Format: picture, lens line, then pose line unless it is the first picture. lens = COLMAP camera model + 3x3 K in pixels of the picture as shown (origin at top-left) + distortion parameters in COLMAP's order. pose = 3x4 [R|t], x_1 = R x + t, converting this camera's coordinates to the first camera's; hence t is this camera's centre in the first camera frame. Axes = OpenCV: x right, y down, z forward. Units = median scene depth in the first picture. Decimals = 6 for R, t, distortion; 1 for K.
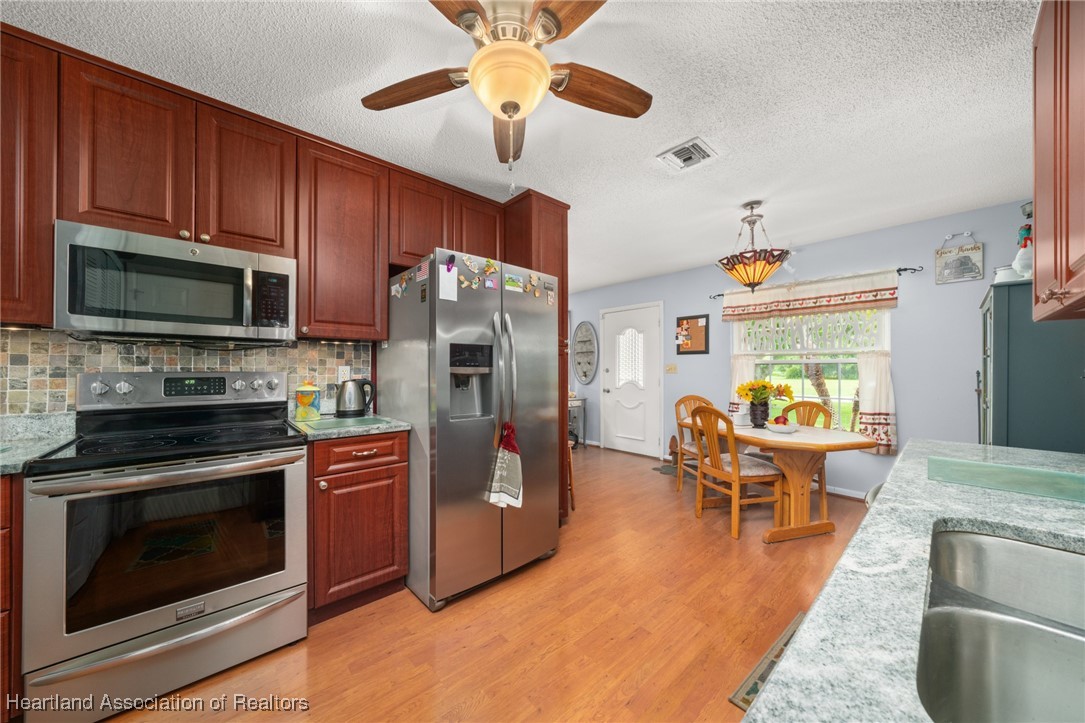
lens RADIAL K [[369.5, 0, 532.7], [0, 369.5, 366.8], [0, 0, 1]] dist [-0.007930, 0.000136]
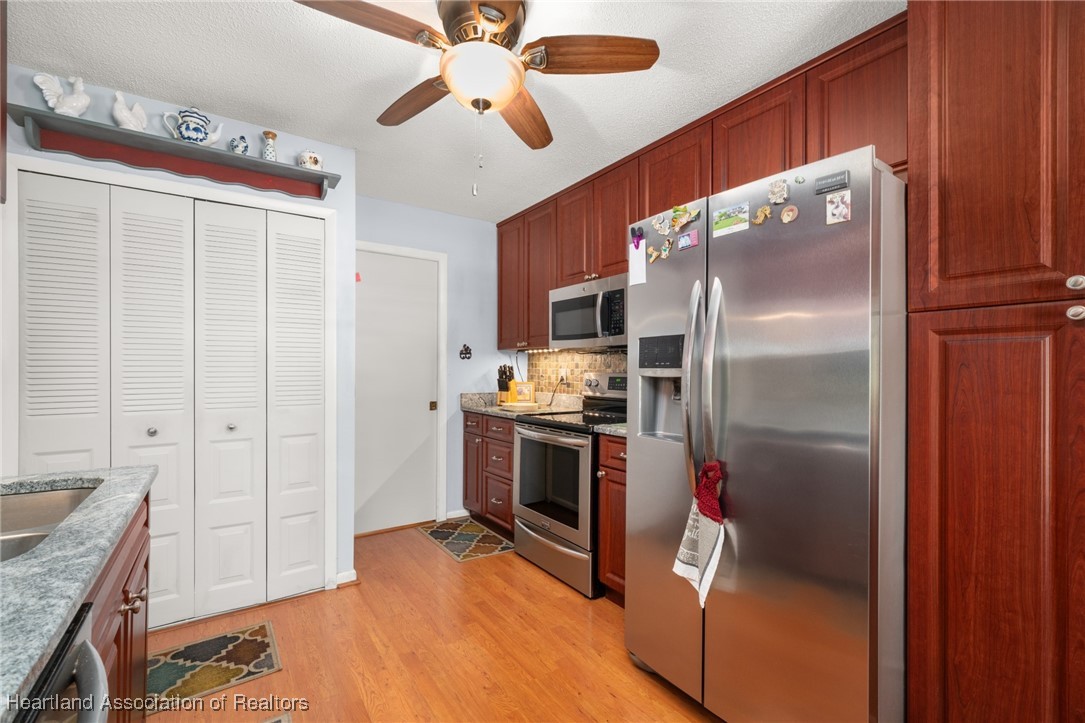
lens RADIAL K [[470.3, 0, 535.4], [0, 470.3, 367.7], [0, 0, 1]] dist [-0.000124, 0.001340]
pose [[-0.126463, -0.006161, -0.991952, 0.811492], [0.003944, 0.999970, -0.006714, 0.005285], [0.991964, -0.004761, -0.126435, 0.913148]]
